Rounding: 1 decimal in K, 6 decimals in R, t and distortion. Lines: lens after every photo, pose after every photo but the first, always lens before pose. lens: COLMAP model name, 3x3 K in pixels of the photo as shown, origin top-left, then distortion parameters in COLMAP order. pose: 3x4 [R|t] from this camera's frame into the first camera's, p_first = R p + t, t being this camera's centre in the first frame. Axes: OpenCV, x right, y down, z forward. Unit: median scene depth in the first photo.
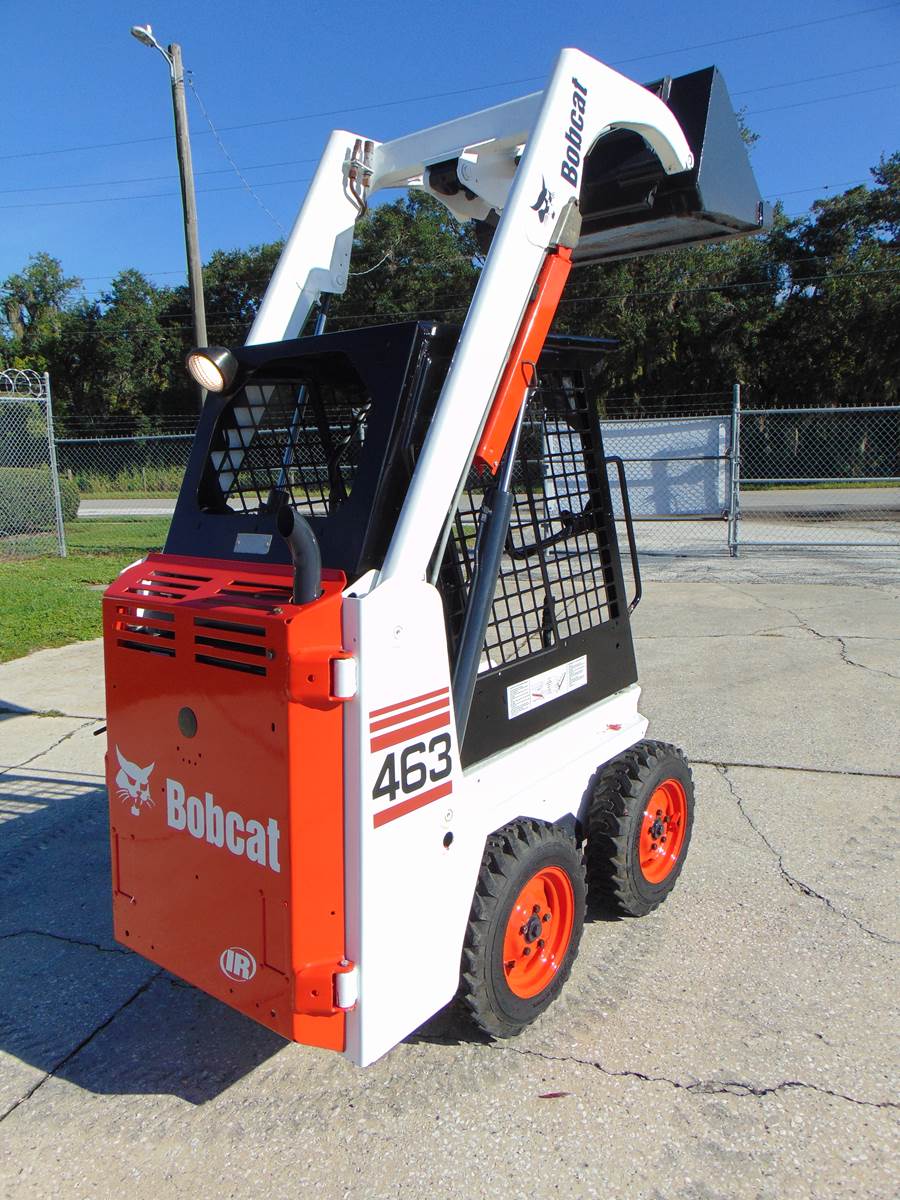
lens RADIAL K [[891.3, 0, 431.4], [0, 891.3, 609.7], [0, 0, 1]] dist [-0.011292, 0.043257]
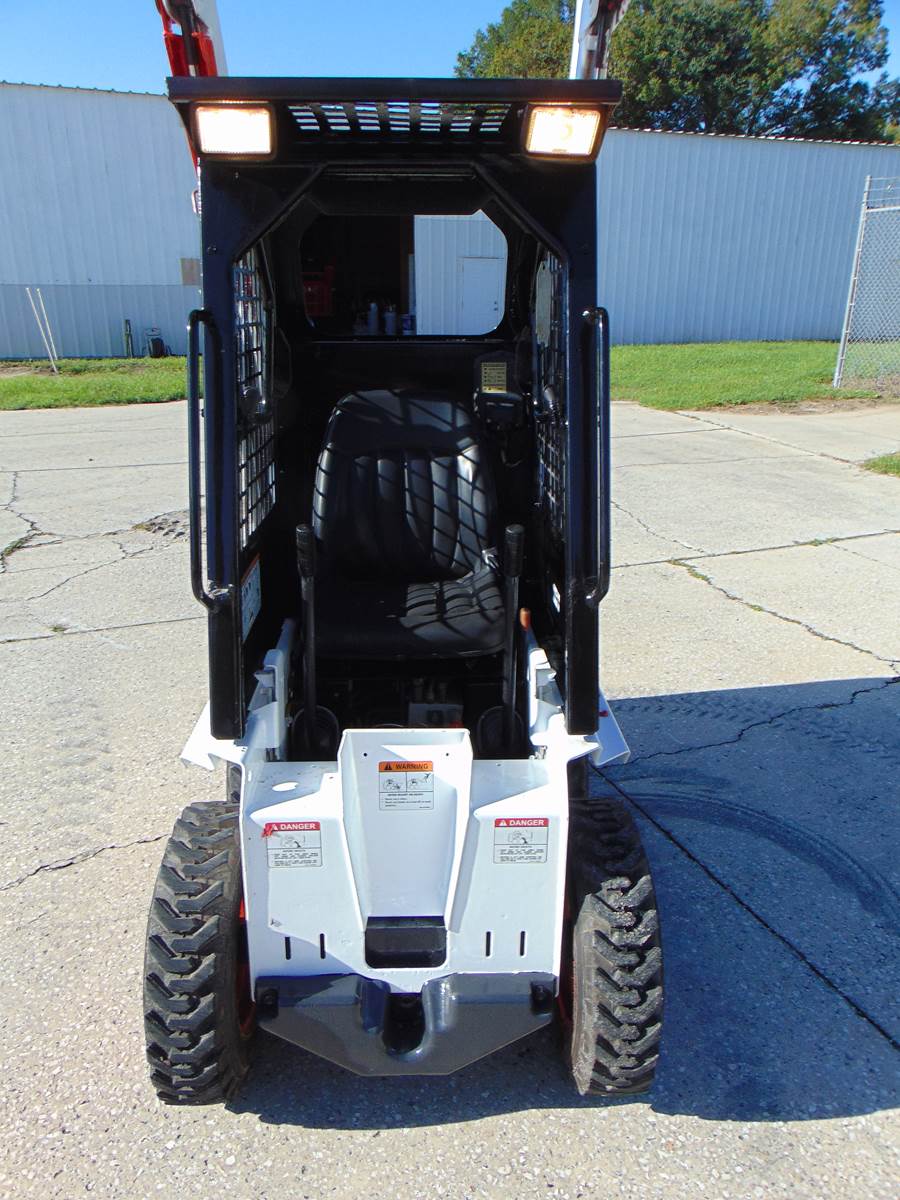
lens RADIAL K [[891.3, 0, 445.9], [0, 891.3, 604.0], [0, 0, 1]] dist [-0.011292, 0.043257]
pose [[-0.749124, 0.254722, -0.611497, 0.582893], [-0.092630, 0.873763, 0.477449, -0.358039], [0.655921, 0.414311, -0.630963, 1.894730]]
